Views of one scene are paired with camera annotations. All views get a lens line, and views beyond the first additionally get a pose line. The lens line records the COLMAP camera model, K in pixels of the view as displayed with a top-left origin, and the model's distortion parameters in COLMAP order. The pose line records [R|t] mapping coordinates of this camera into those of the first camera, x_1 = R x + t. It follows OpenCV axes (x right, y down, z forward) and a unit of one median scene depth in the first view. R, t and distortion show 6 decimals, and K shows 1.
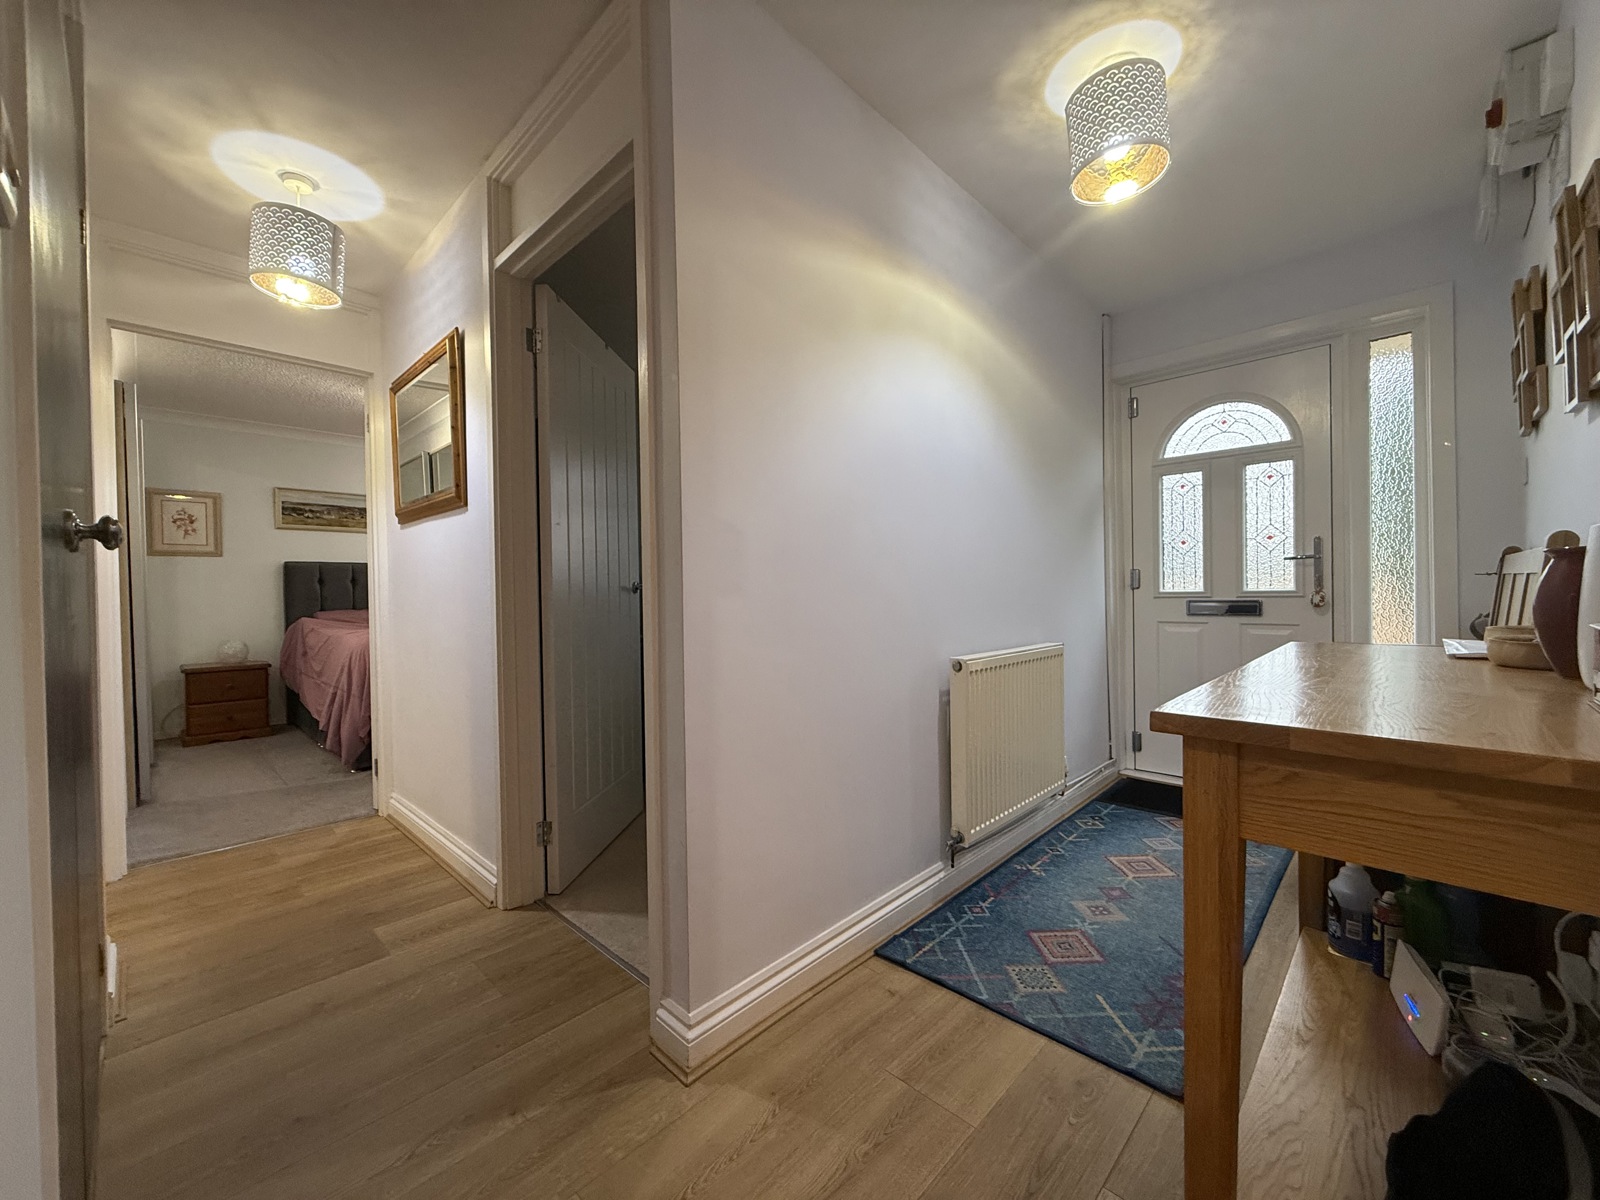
lens RADIAL K [[634.6, 0, 797.4], [0, 634.6, 600.9], [0, 0, 1]] dist [-0.000063, 0.000202]
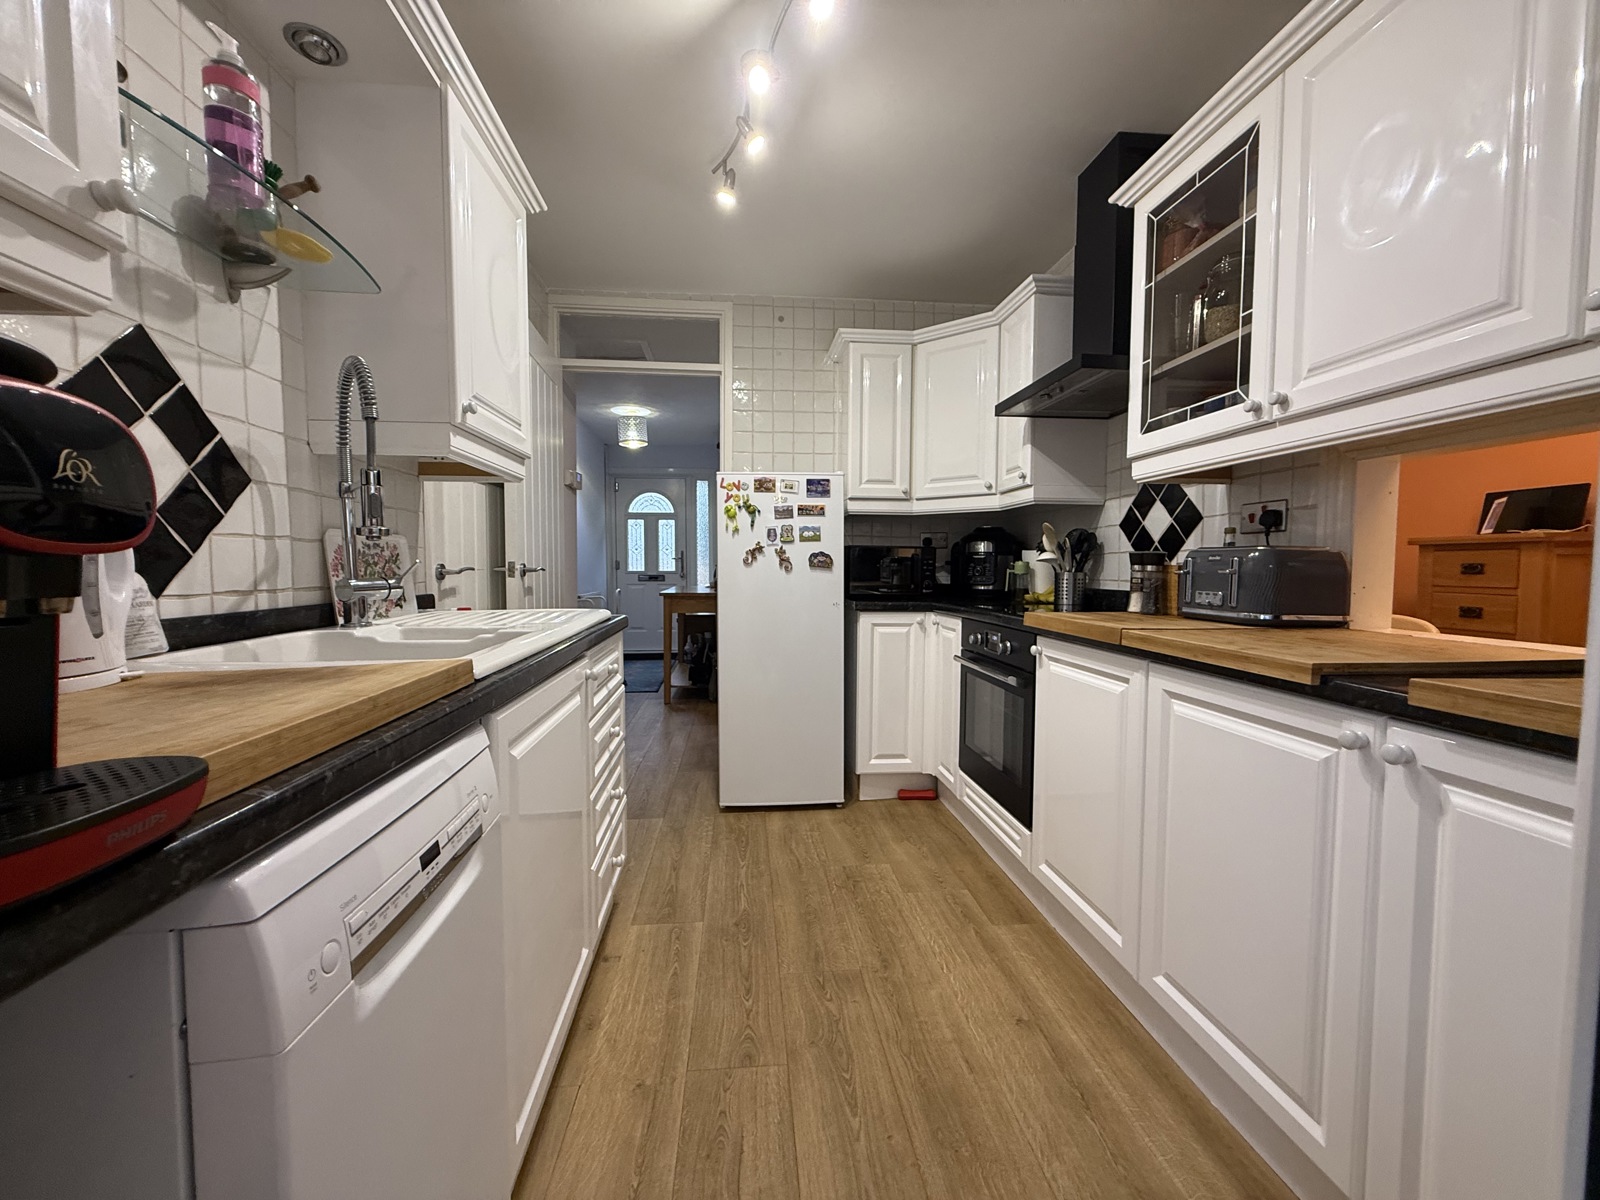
lens RADIAL K [[634.6, 0, 797.4], [0, 634.6, 600.9], [0, 0, 1]] dist [-0.000063, 0.000202]
pose [[0.649928, -0.026236, 0.759543, -0.663302], [-0.003975, 0.999273, 0.037919, 0.003855], [-0.759986, -0.027664, 0.649351, -0.818050]]
